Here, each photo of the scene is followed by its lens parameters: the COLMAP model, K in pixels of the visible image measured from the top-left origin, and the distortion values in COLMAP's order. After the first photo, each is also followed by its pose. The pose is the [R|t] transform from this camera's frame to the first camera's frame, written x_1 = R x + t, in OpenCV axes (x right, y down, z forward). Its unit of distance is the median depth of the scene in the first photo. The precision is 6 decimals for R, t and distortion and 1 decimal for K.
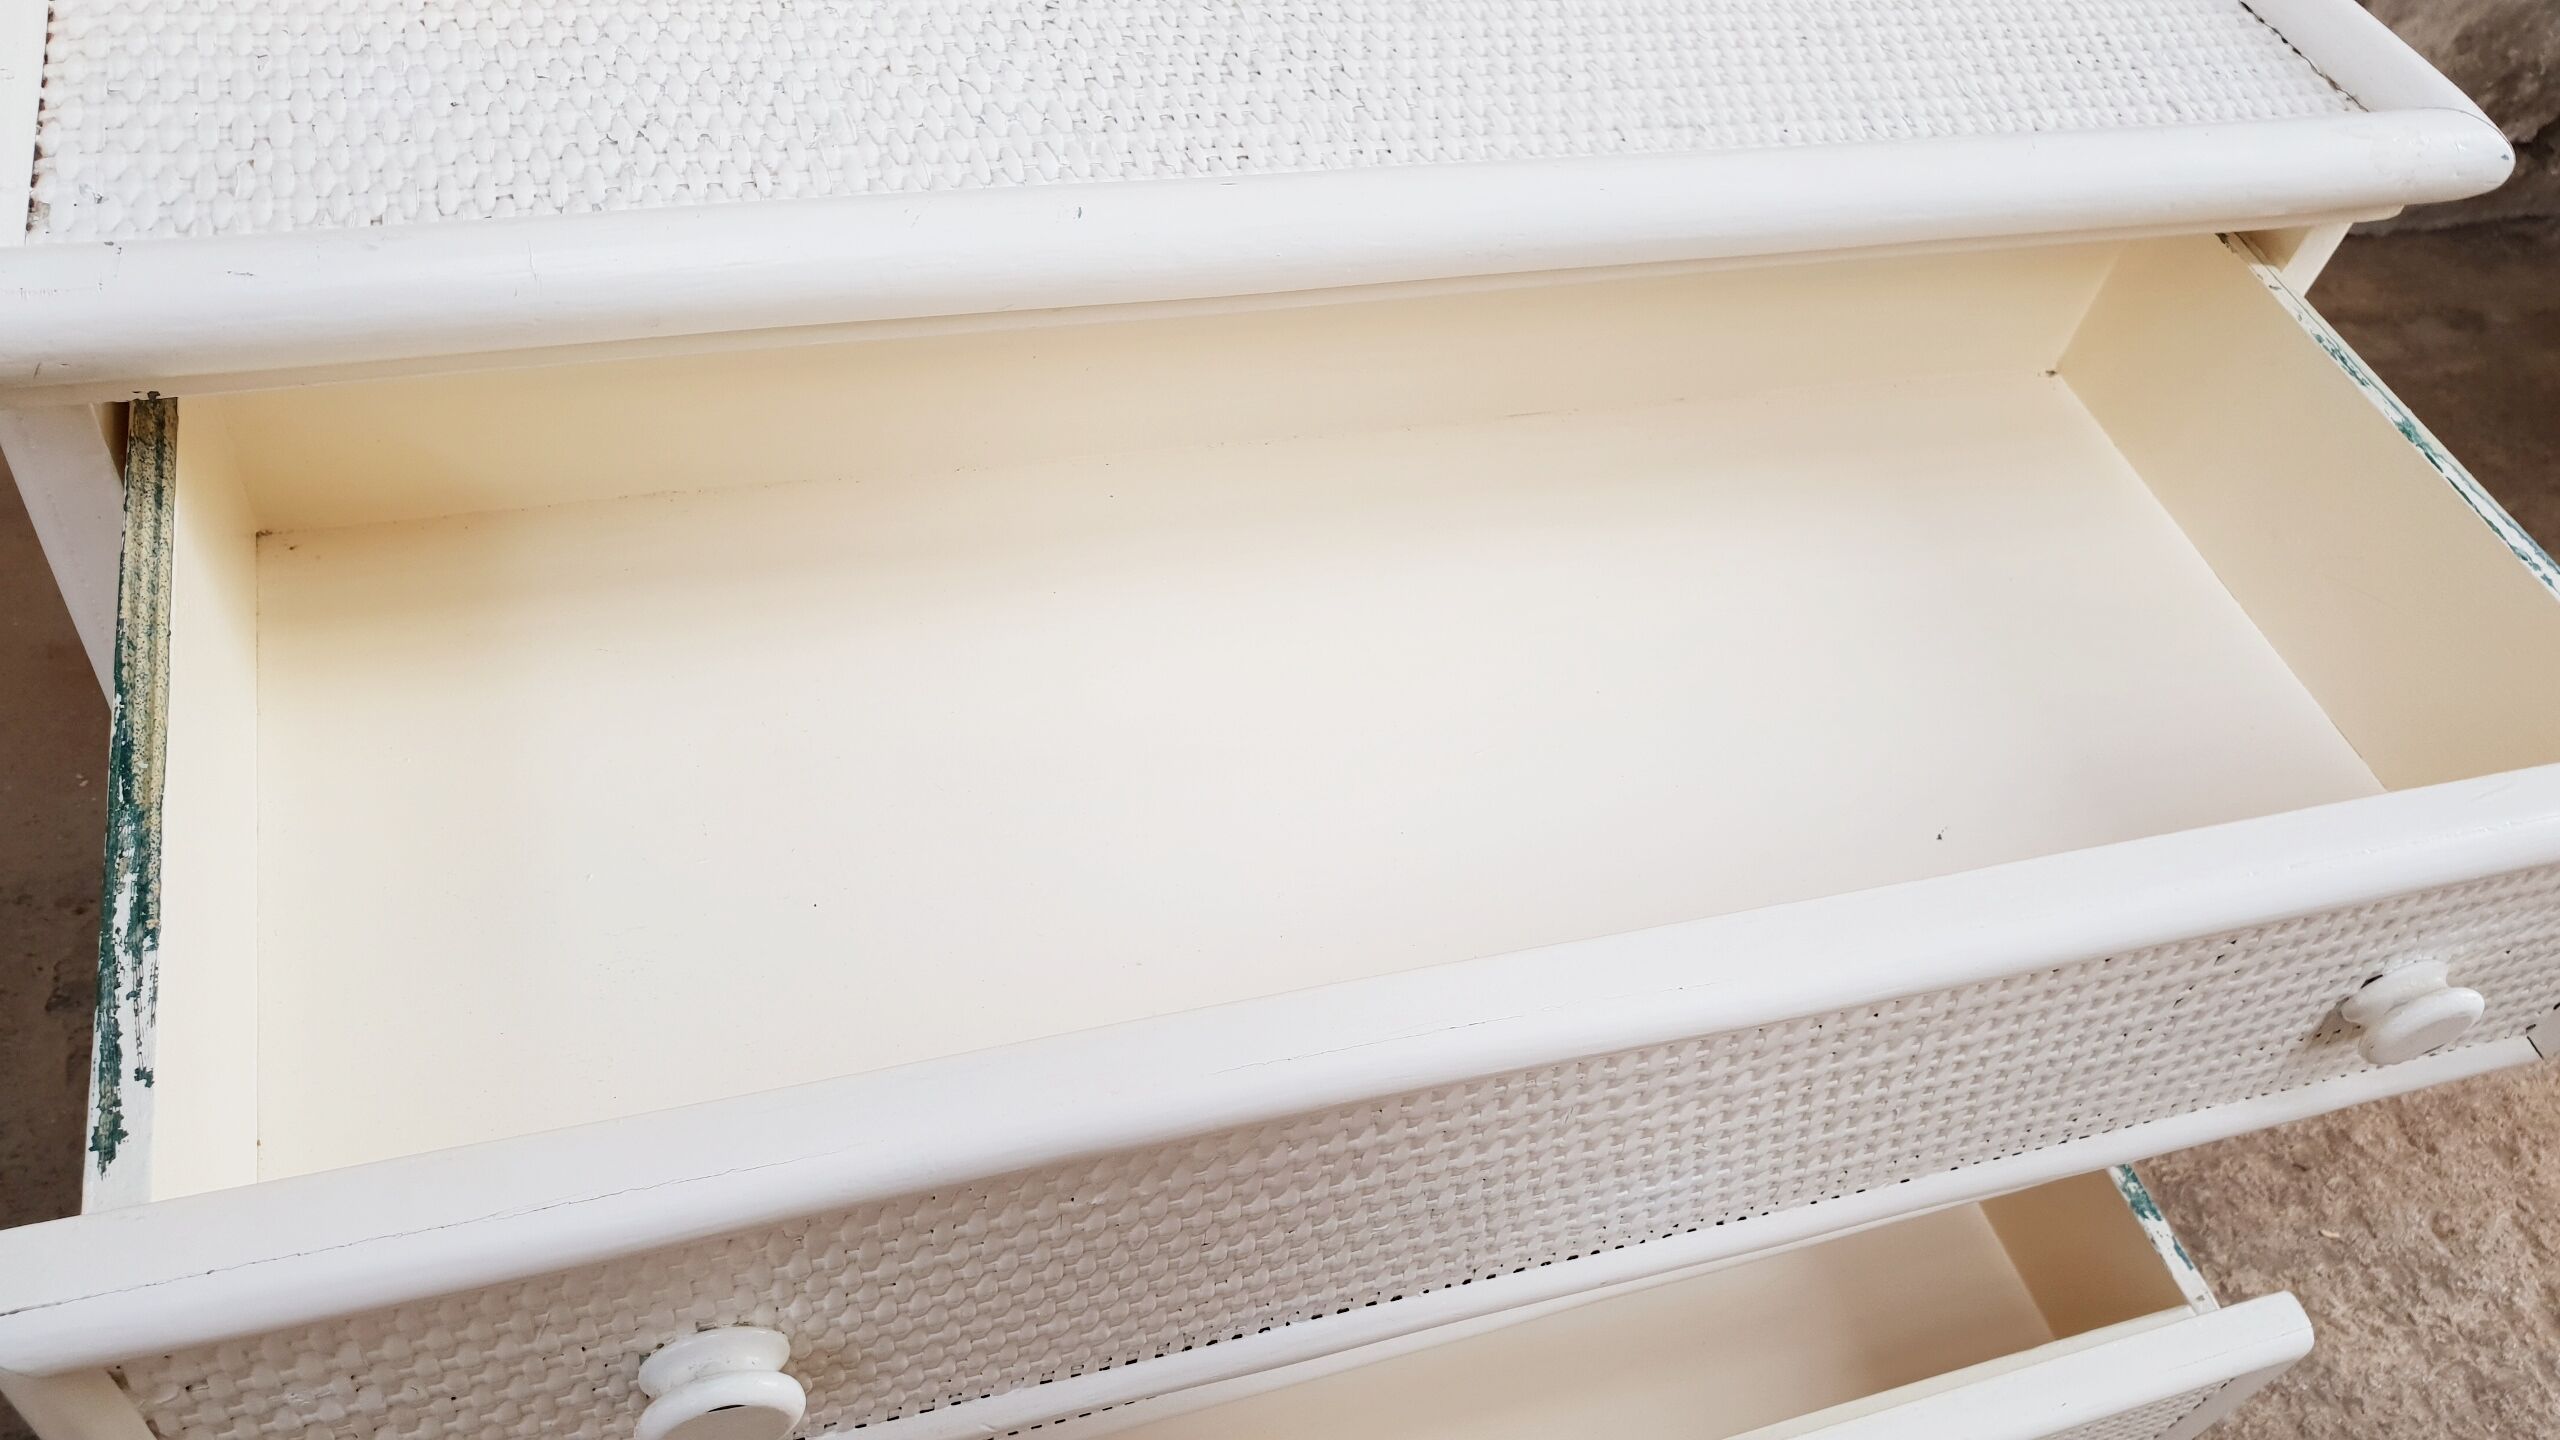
lens RADIAL K [[2024.5, 0, 1251.4], [0, 2024.5, 729.9], [0, 0, 1]] dist [-0.009953, 0.023005]
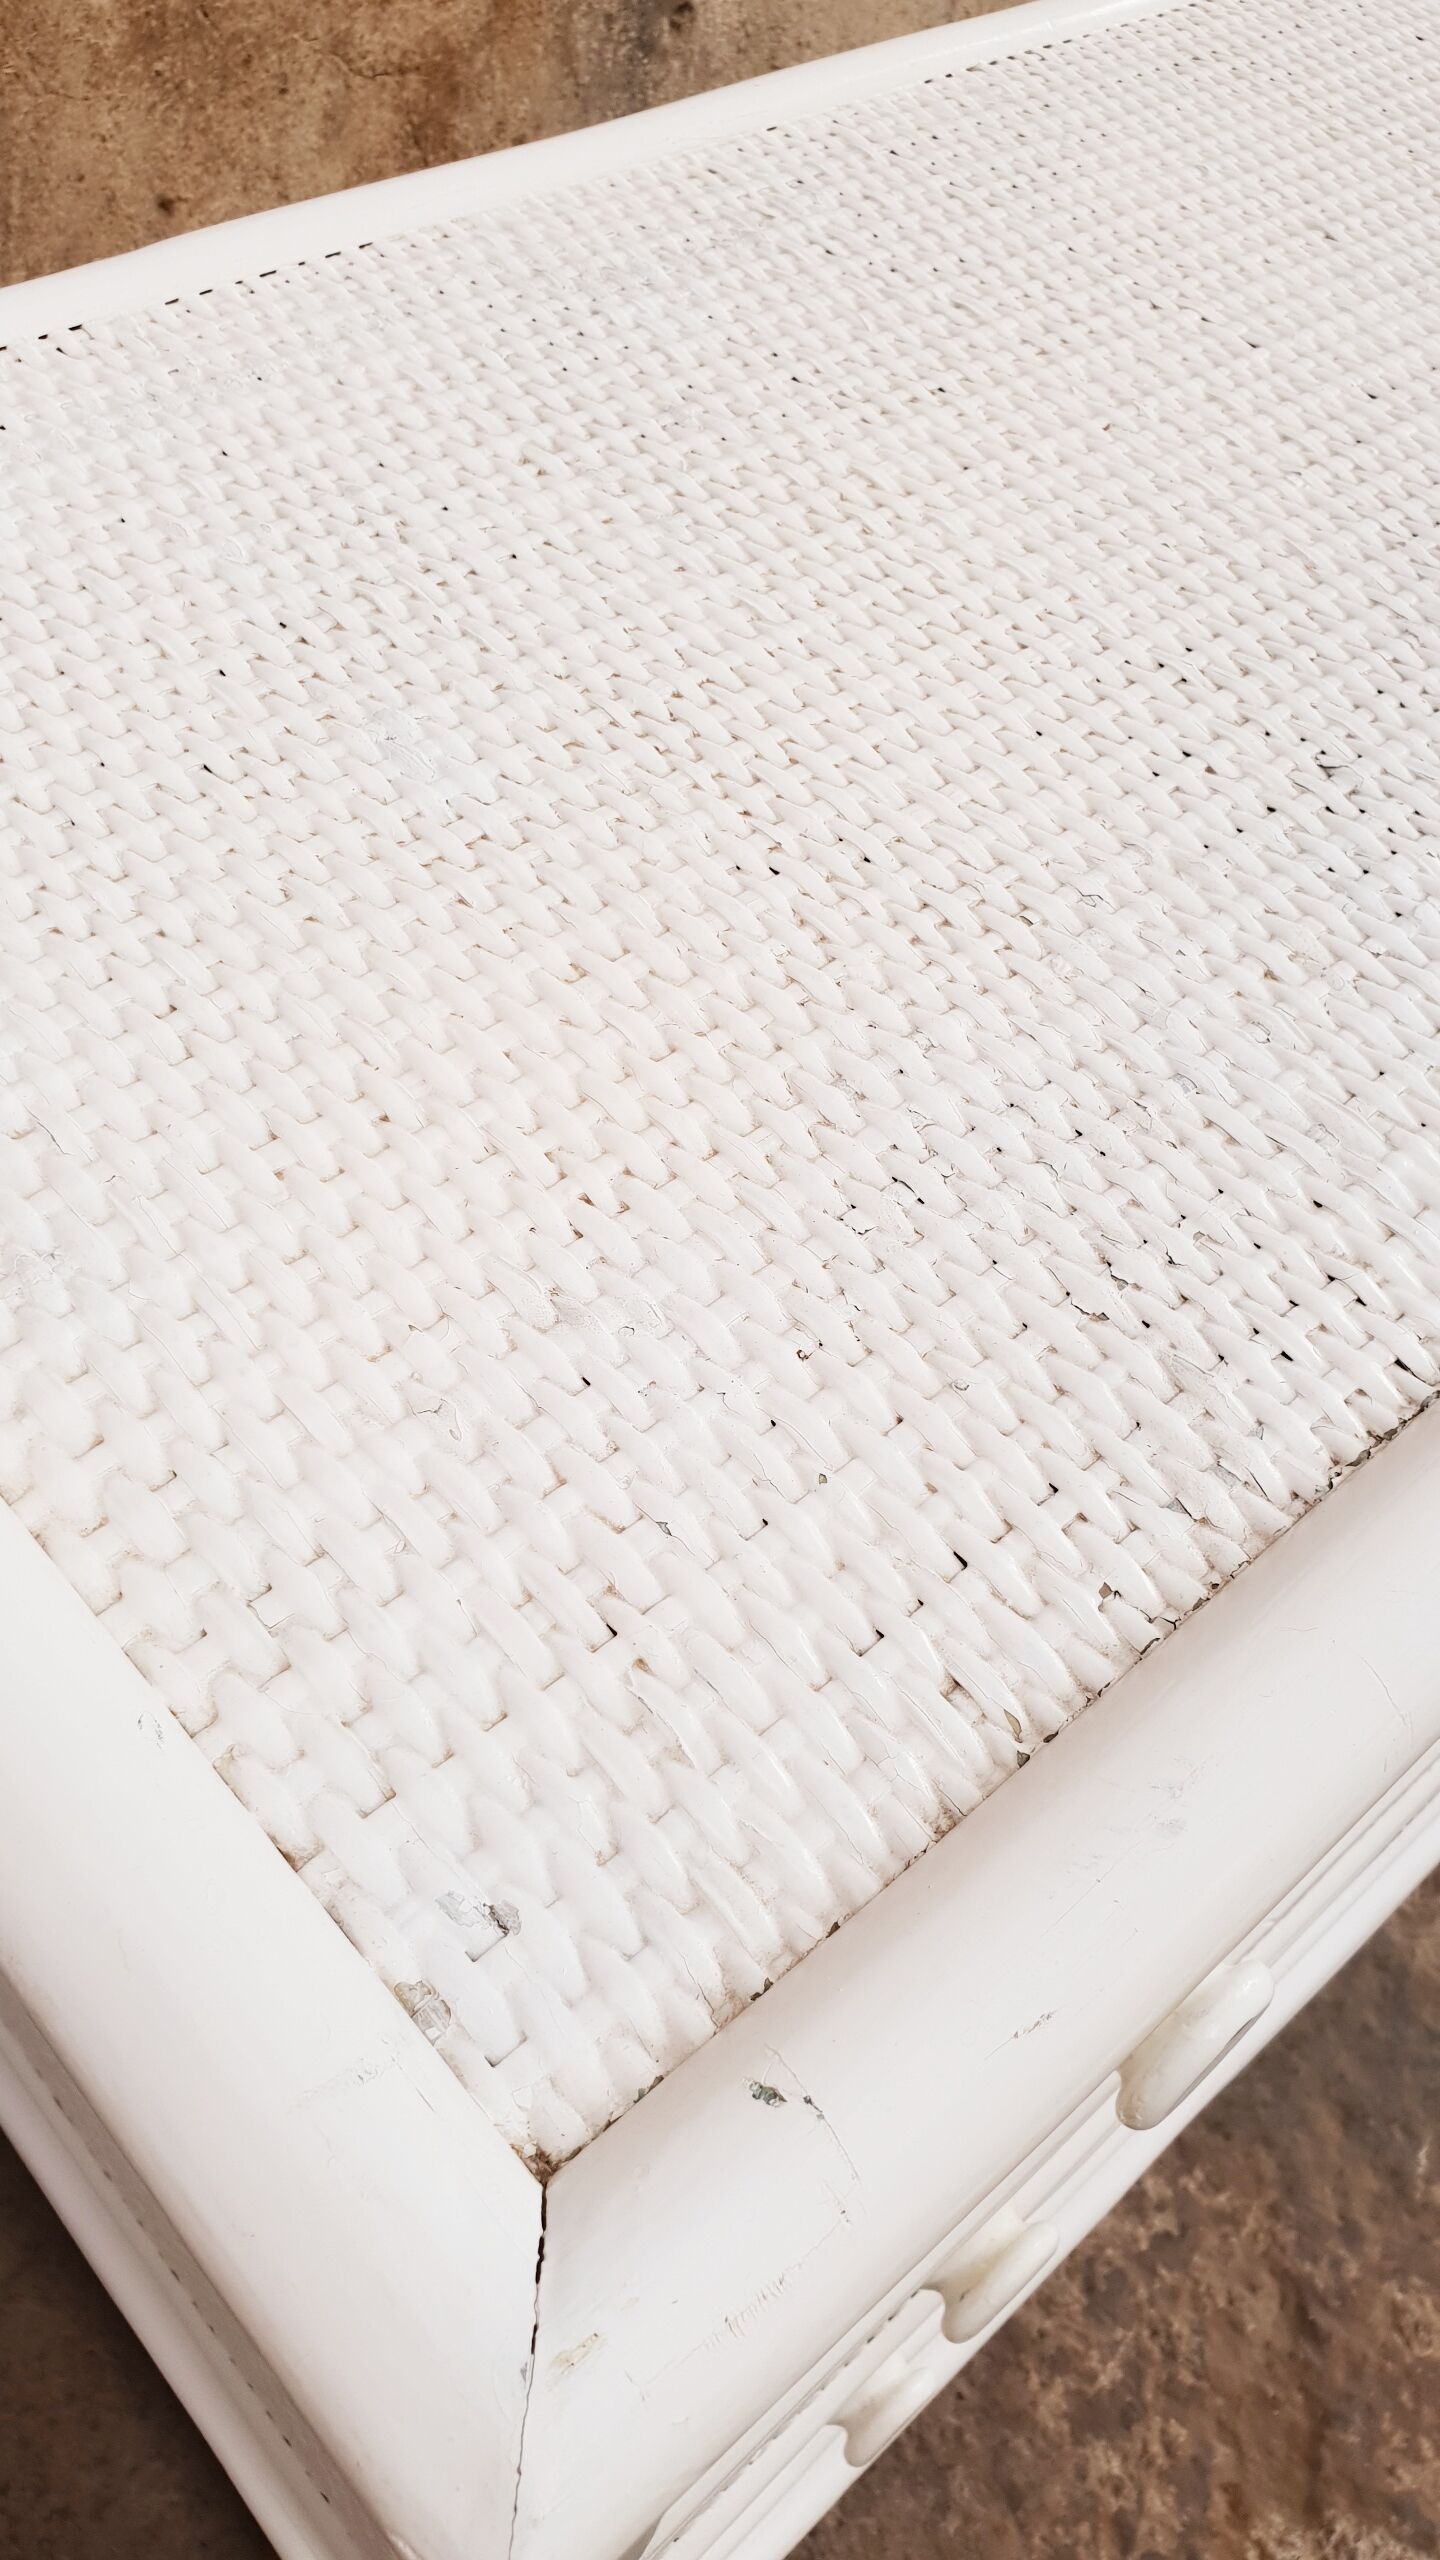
lens RADIAL K [[2024.5, 0, 711.5], [0, 2024.5, 1349.9], [0, 0, 1]] dist [-0.009953, 0.023005]
pose [[0.911112, -0.363385, 0.194489, -0.515760], [0.338522, 0.928956, 0.149811, -0.396258], [-0.235111, -0.070656, 0.969397, 0.498182]]
